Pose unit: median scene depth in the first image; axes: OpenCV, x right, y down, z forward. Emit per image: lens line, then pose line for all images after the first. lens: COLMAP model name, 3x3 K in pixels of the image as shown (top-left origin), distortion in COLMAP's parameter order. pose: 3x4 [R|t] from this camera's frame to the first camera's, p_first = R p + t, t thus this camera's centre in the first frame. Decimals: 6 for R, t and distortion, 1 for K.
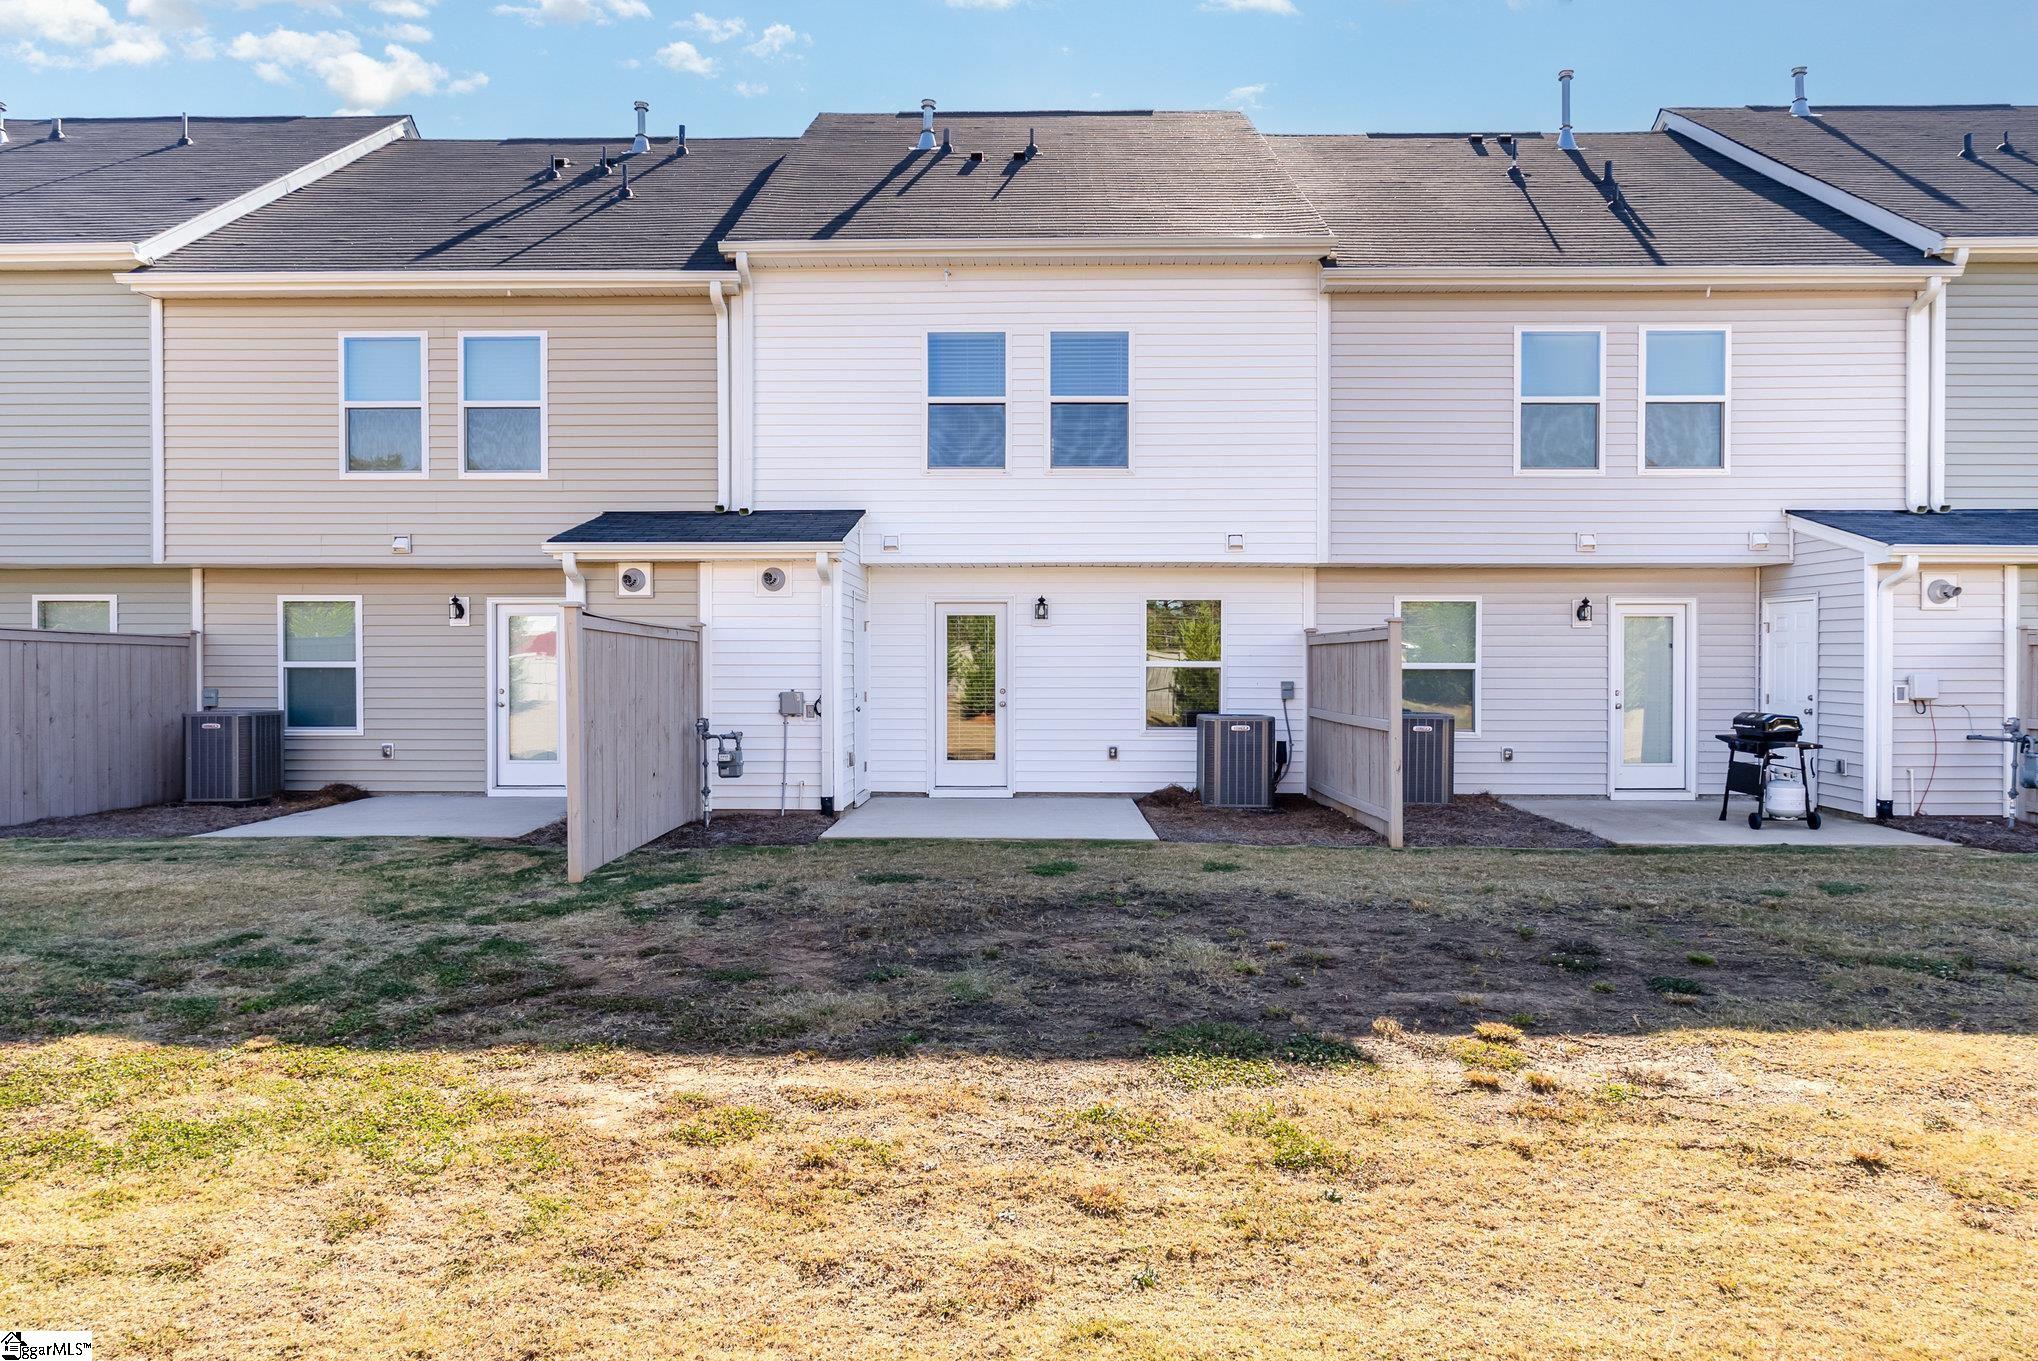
lens RADIAL K [[1290.9, 0, 1019.0], [0, 1290.9, 680.5], [0, 0, 1]] dist [0.003083, -0.000920]
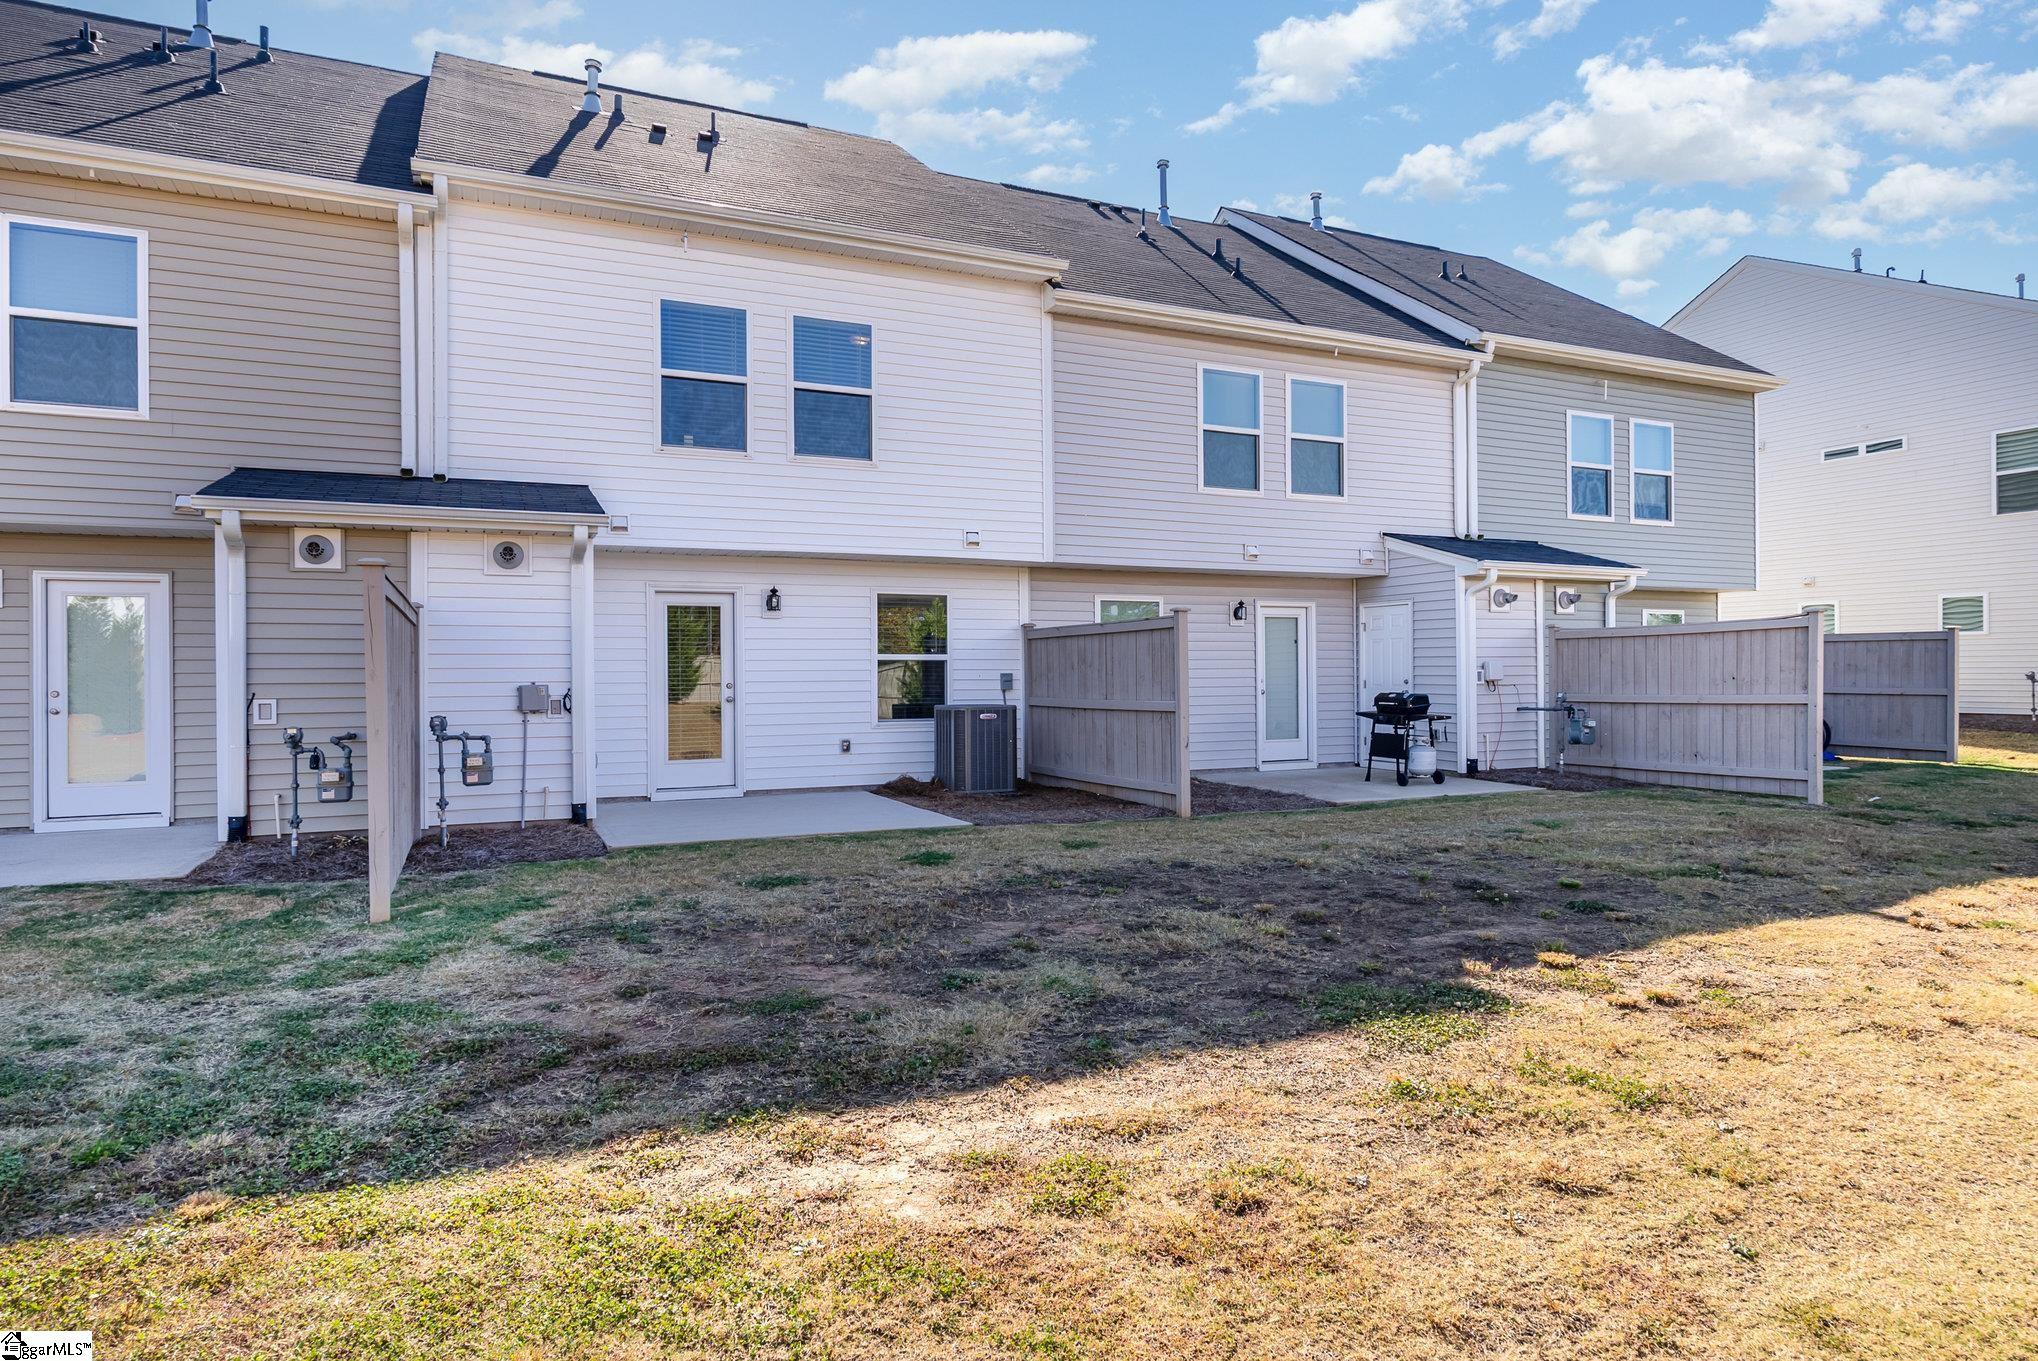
lens RADIAL K [[1160.8, 0, 1019.0], [0, 1160.8, 680.5], [0, 0, 1]] dist [0.001925, -0.000948]
pose [[0.894885, -0.008211, 0.446221, -0.228716], [0.014125, 0.999851, -0.009928, 0.017783], [-0.446073, 0.015187, 0.894868, 0.150430]]
